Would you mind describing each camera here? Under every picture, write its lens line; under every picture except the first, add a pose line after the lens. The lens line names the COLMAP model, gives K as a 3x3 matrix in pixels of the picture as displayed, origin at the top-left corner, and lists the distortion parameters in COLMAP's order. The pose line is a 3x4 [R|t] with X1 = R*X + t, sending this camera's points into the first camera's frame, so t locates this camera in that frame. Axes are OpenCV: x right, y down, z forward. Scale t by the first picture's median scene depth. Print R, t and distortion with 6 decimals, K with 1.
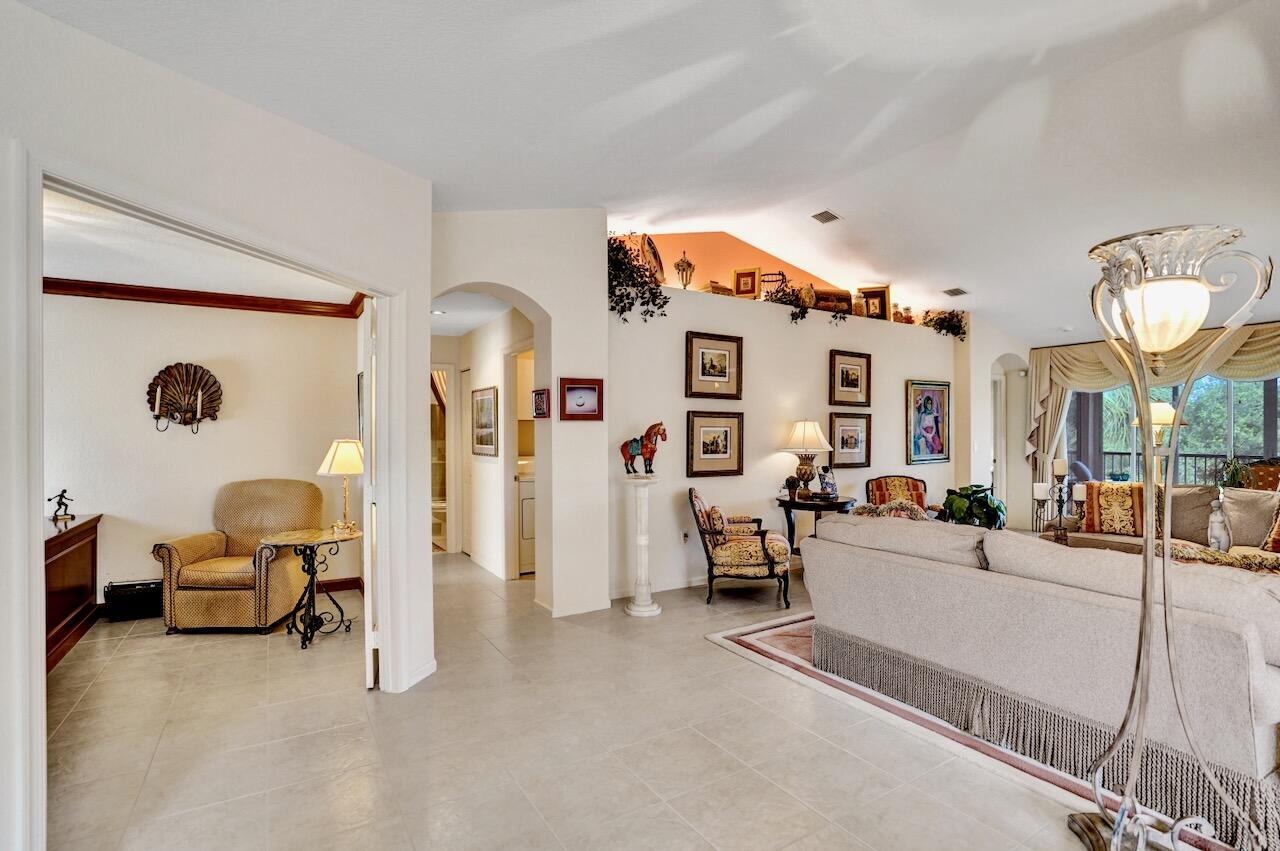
lens RADIAL K [[613.8, 0, 633.9], [0, 613.8, 433.9], [0, 0, 1]] dist [-0.075101, 0.030601]
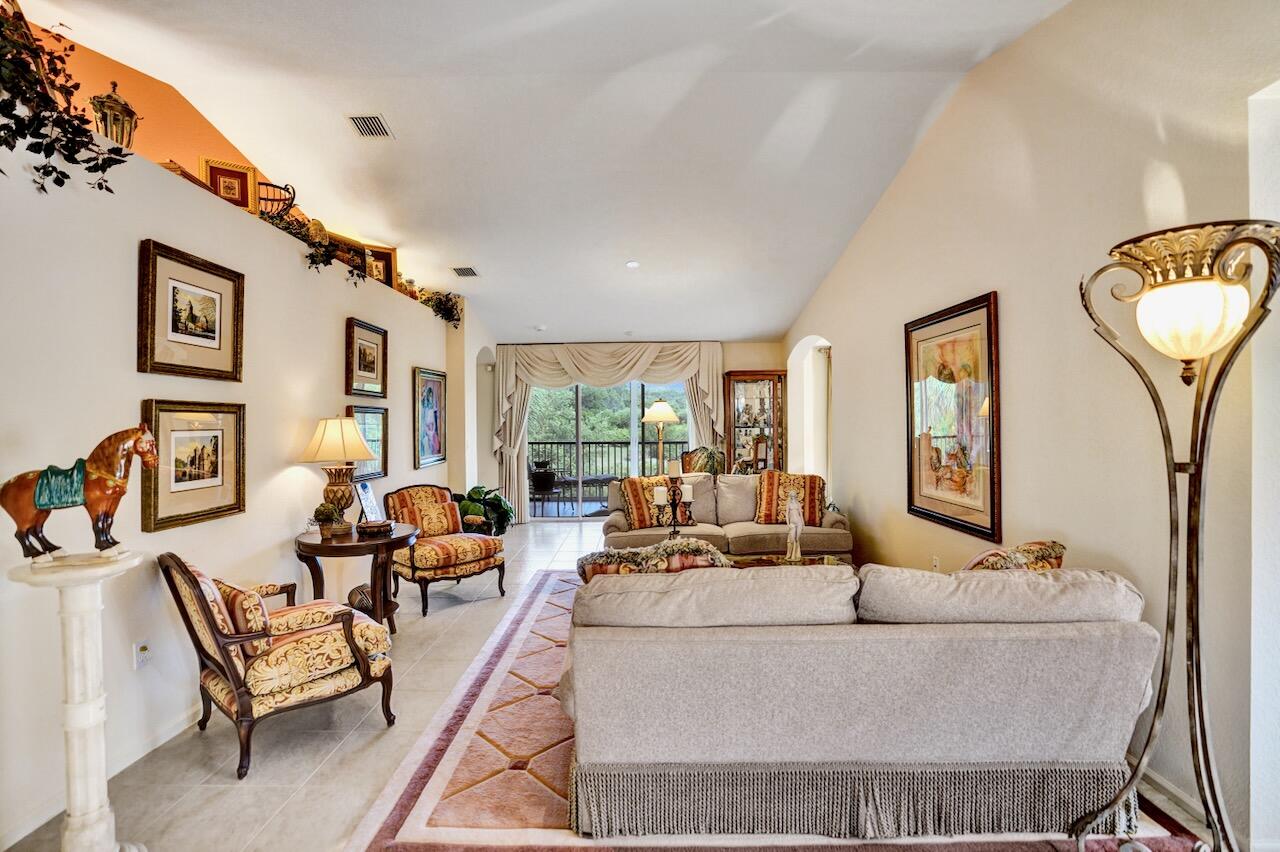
lens RADIAL K [[596.9, 0, 637.4], [0, 596.9, 425.6], [0, 0, 1]] dist [-0.073406, 0.026711]
pose [[0.525054, -0.010984, 0.850998, -0.094654], [0.008671, 0.999934, 0.007556, -0.015754], [-0.851025, 0.003412, 0.525115, 0.396311]]
